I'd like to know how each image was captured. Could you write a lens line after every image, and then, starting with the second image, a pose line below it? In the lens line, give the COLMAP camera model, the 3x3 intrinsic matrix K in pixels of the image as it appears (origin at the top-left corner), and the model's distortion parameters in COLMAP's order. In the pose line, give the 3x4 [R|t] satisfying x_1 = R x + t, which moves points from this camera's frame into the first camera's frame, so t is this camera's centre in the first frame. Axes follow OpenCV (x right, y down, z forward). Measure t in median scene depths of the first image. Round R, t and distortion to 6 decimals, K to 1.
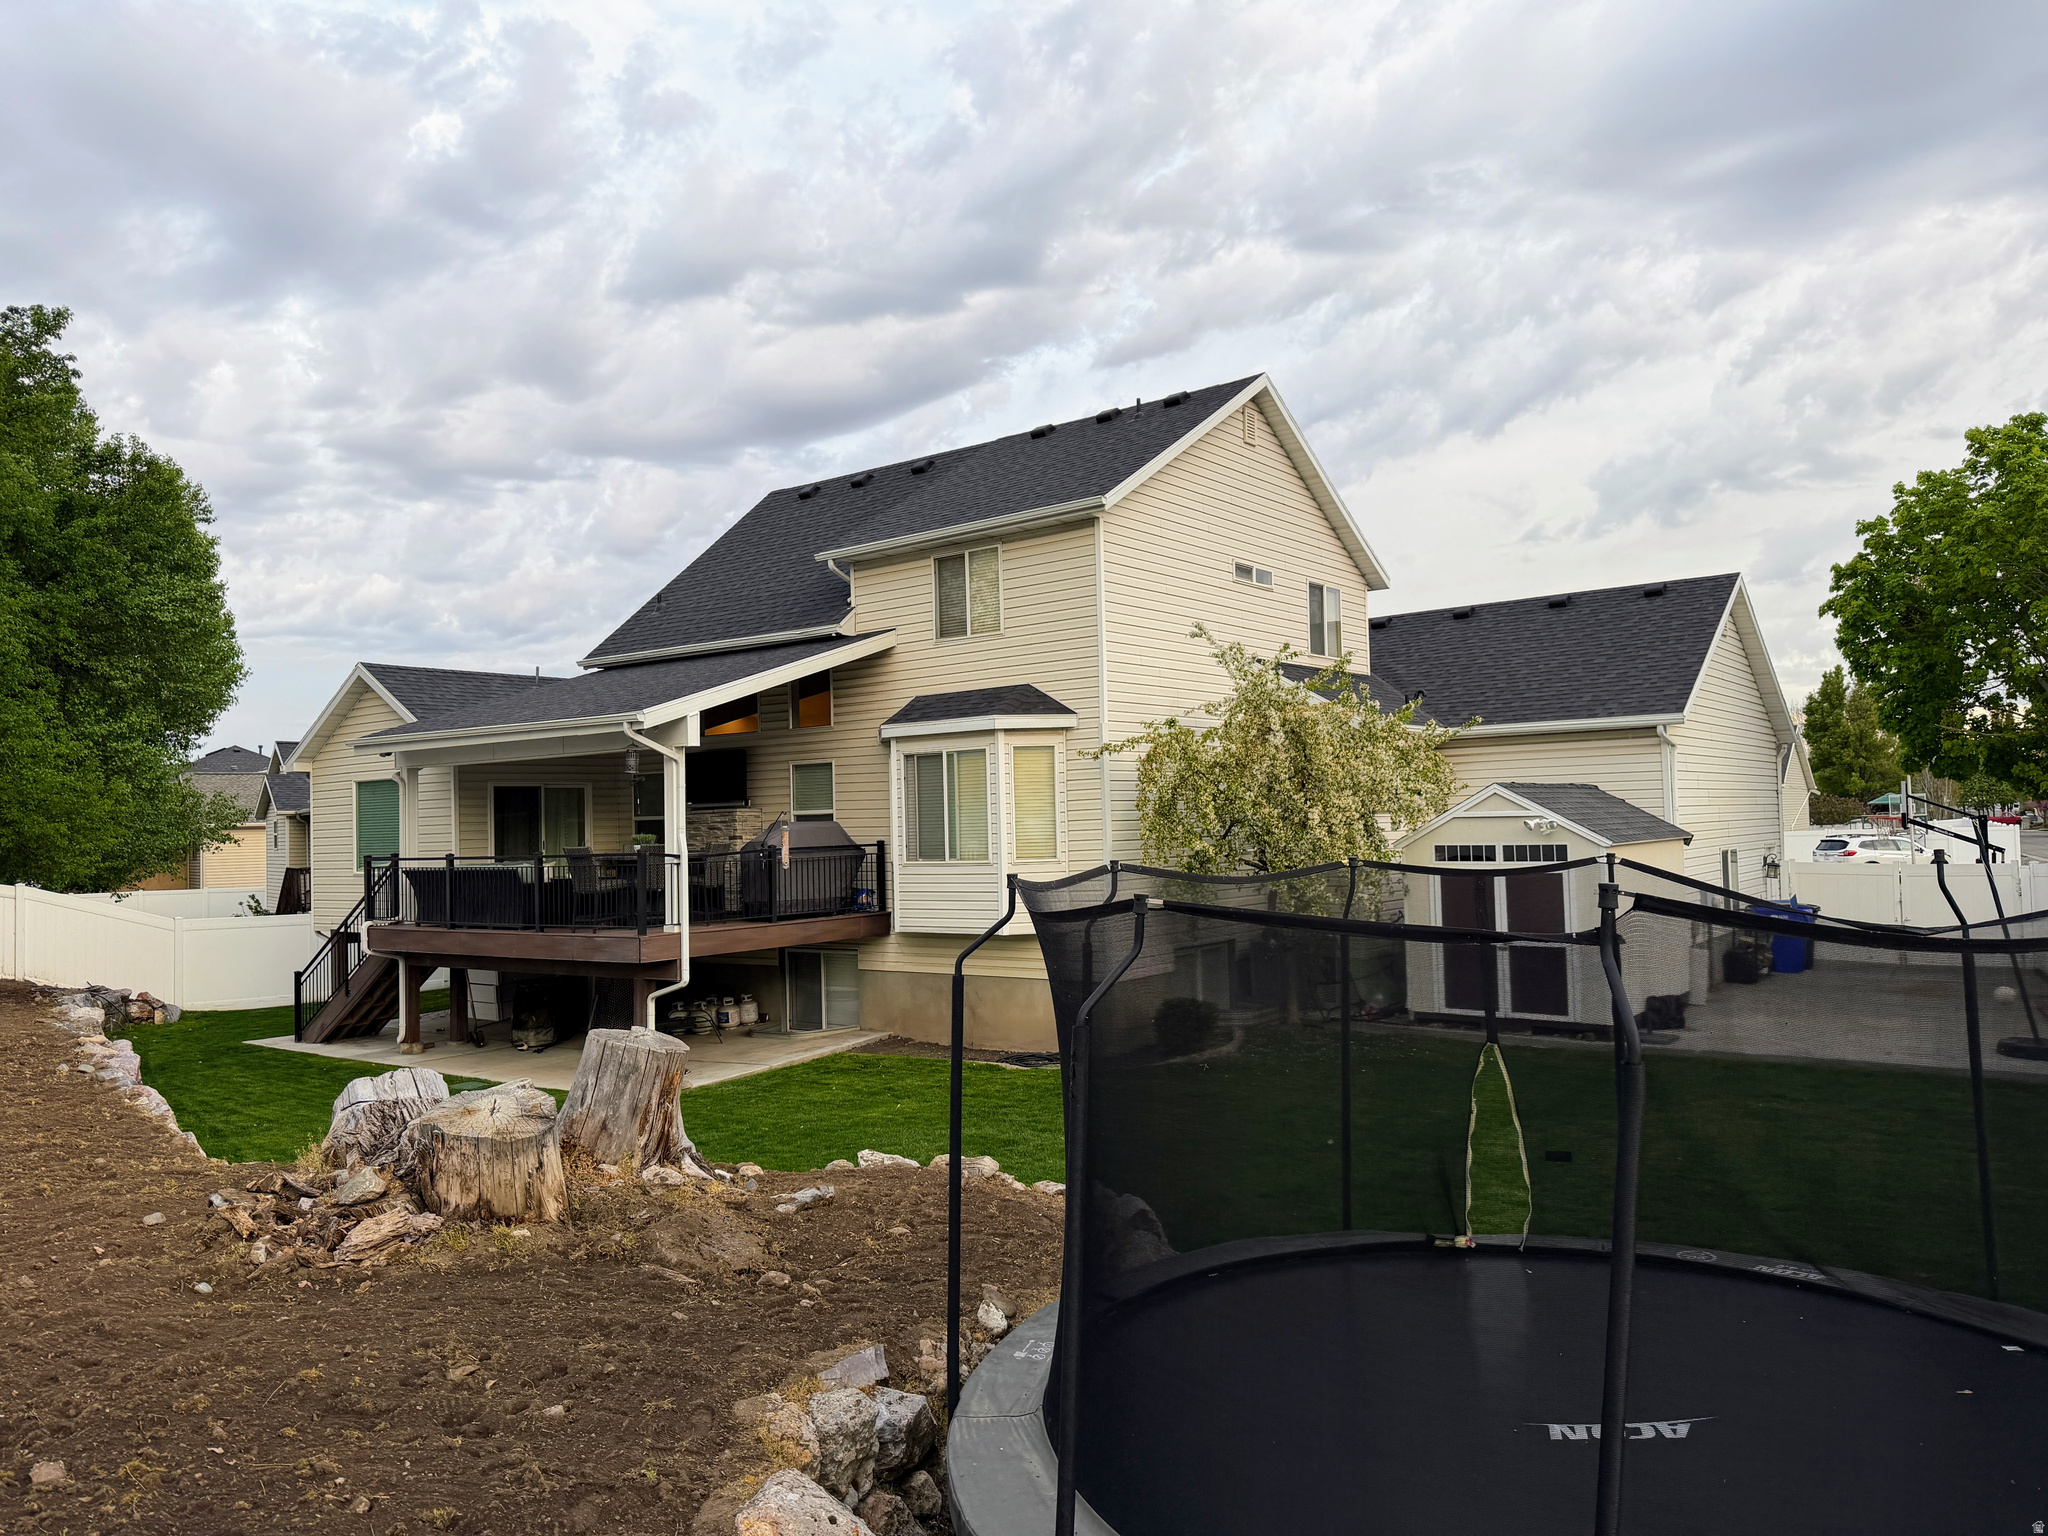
lens RADIAL K [[1416.9, 0, 1030.2], [0, 1416.9, 759.7], [0, 0, 1]] dist [0.124516, -0.181932]
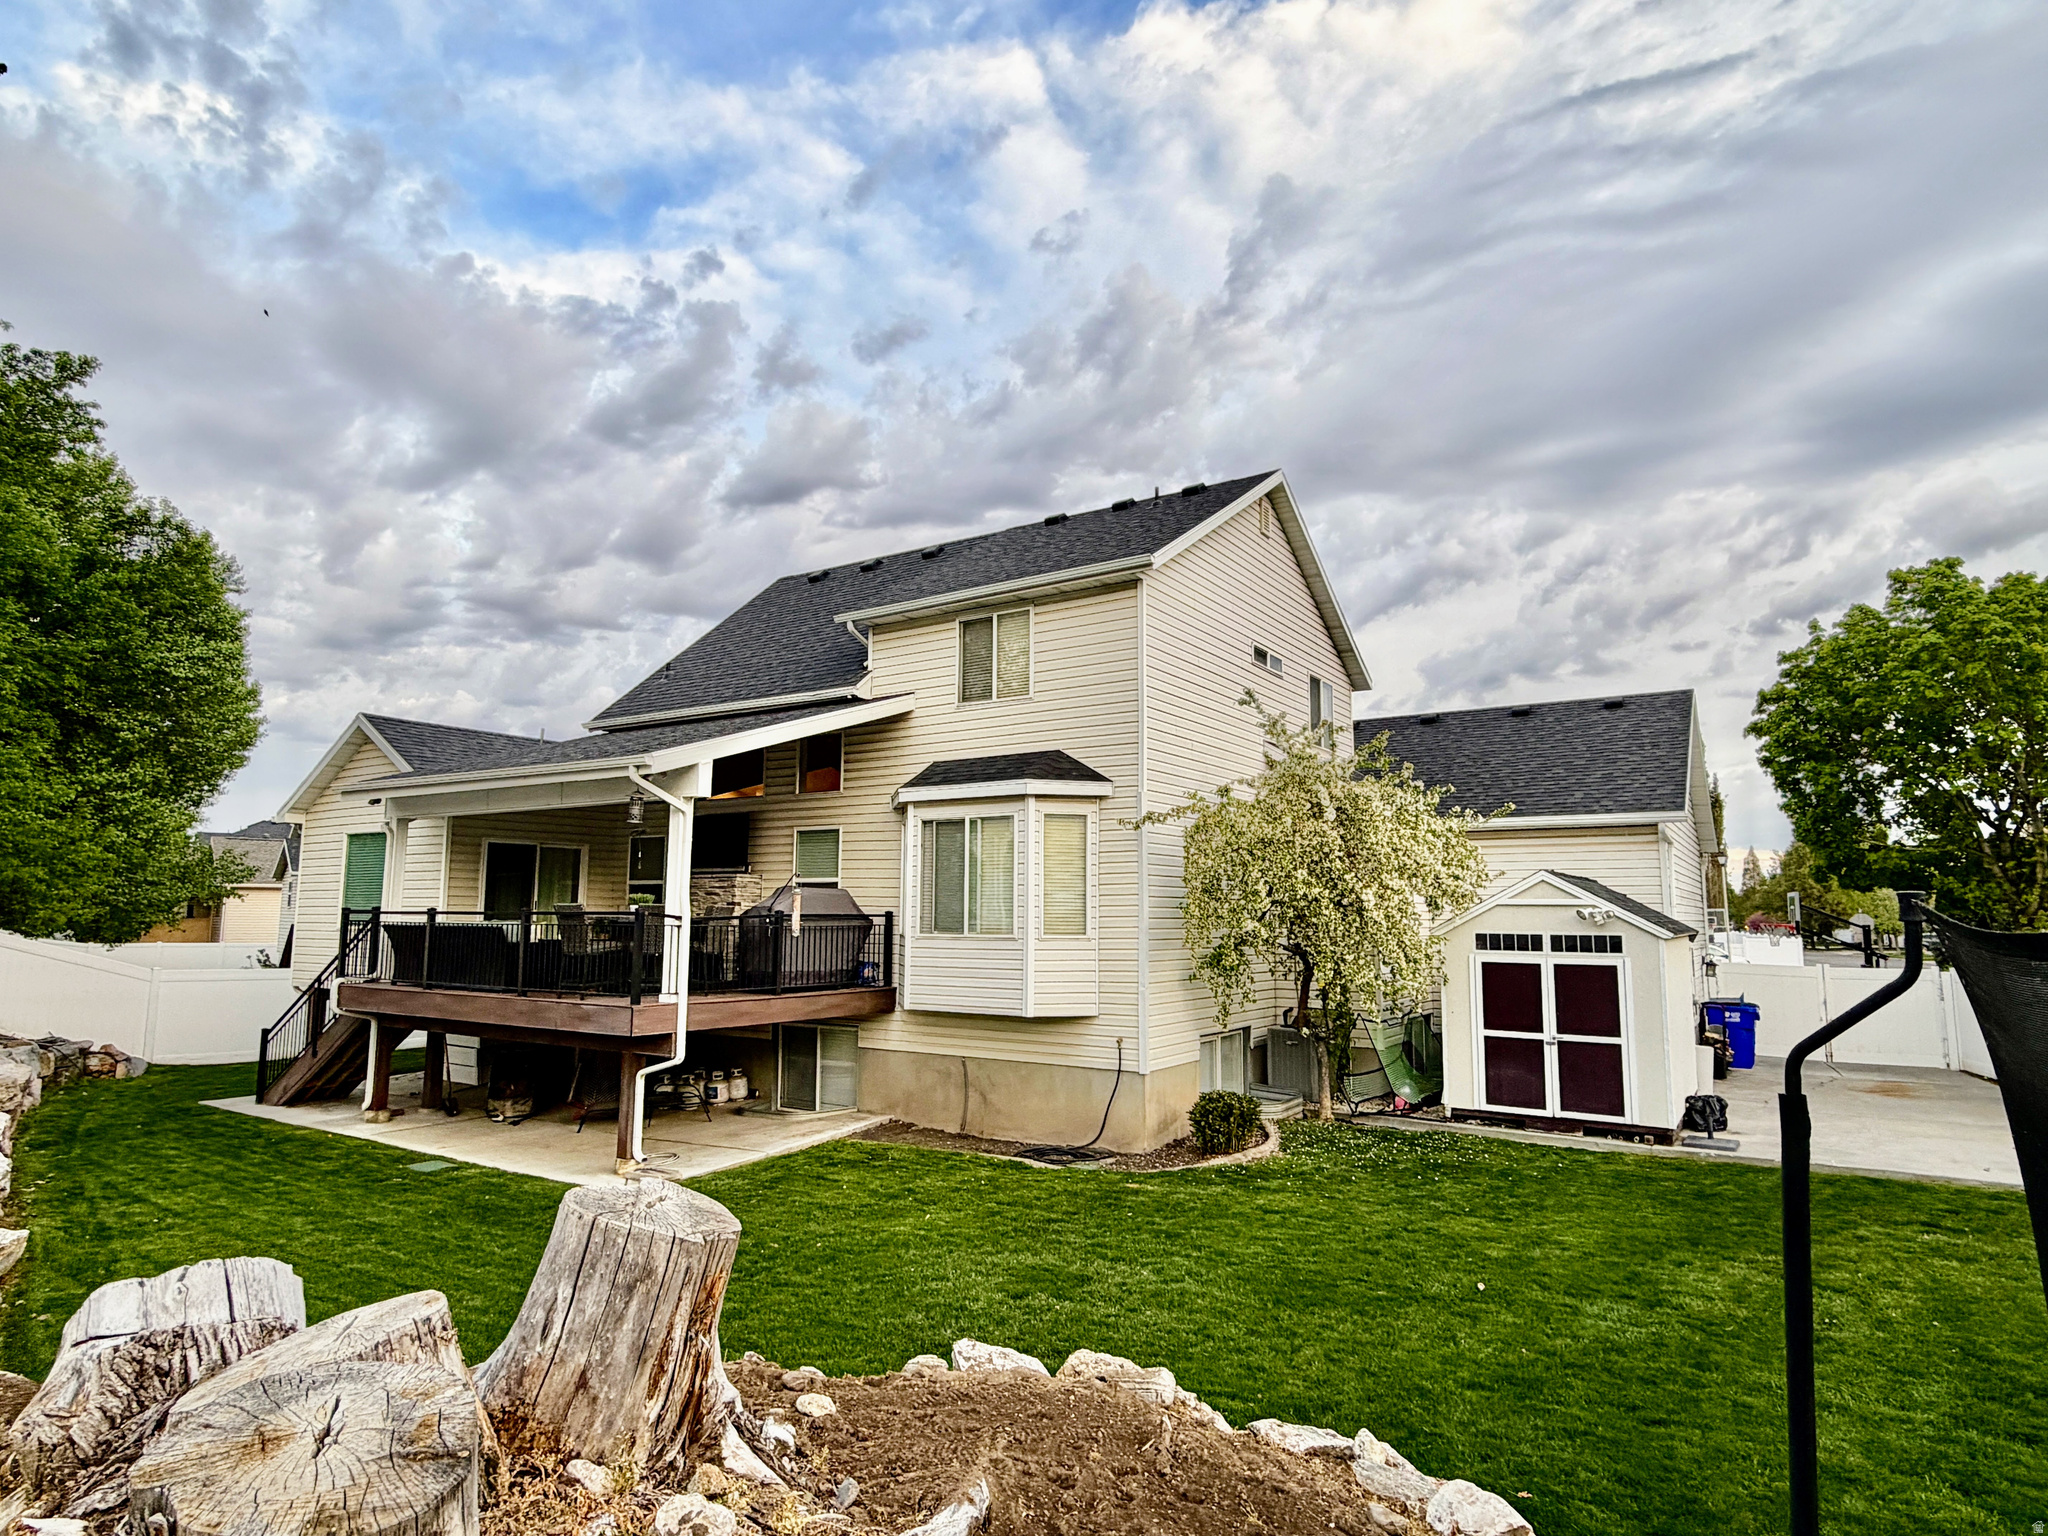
lens RADIAL K [[1147.5, 0, 1024.0], [0, 1147.5, 768.0], [0, 0, 1]] dist [-0.001409, -0.000123]
pose [[0.997144, 0.041680, 0.062974, -0.068052], [-0.036246, 0.995712, -0.085108, 0.023518], [-0.066251, 0.082582, 0.994380, 0.219951]]
